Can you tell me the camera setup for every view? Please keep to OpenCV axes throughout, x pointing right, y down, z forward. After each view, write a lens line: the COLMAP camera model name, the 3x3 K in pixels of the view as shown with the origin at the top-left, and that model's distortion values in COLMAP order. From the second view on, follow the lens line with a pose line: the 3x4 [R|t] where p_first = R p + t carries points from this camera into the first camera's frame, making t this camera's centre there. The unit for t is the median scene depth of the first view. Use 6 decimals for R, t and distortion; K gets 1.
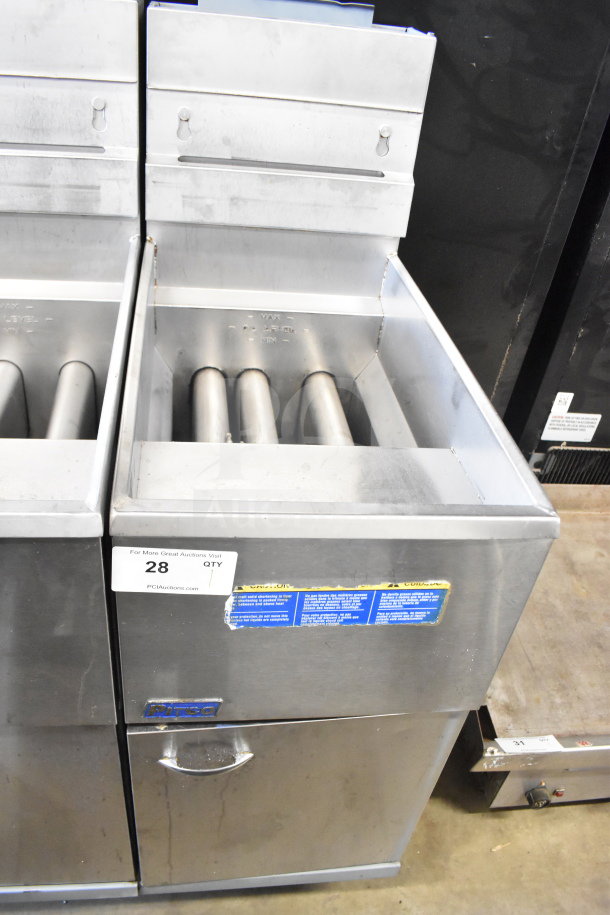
lens RADIAL K [[705.6, 0, 305.0], [0, 705.6, 457.5], [0, 0, 1]] dist [-0.085479, 0.000161]
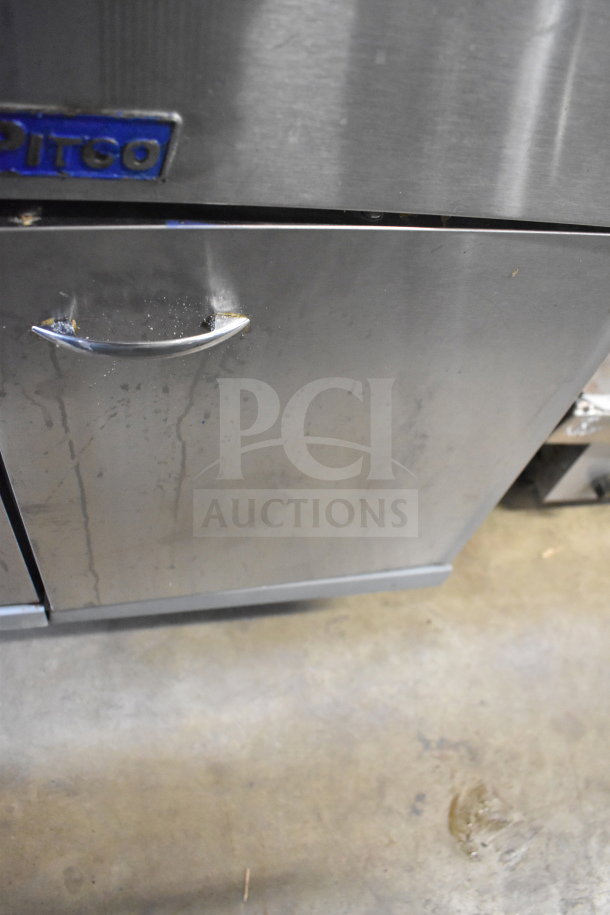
lens RADIAL K [[705.6, 0, 305.0], [0, 705.6, 457.5], [0, 0, 1]] dist [-0.085479, 0.000161]
pose [[0.996224, -0.015458, 0.085434, -0.057249], [-0.013623, 0.944005, 0.329650, 0.261136], [-0.085746, -0.329569, 0.940230, 0.389902]]
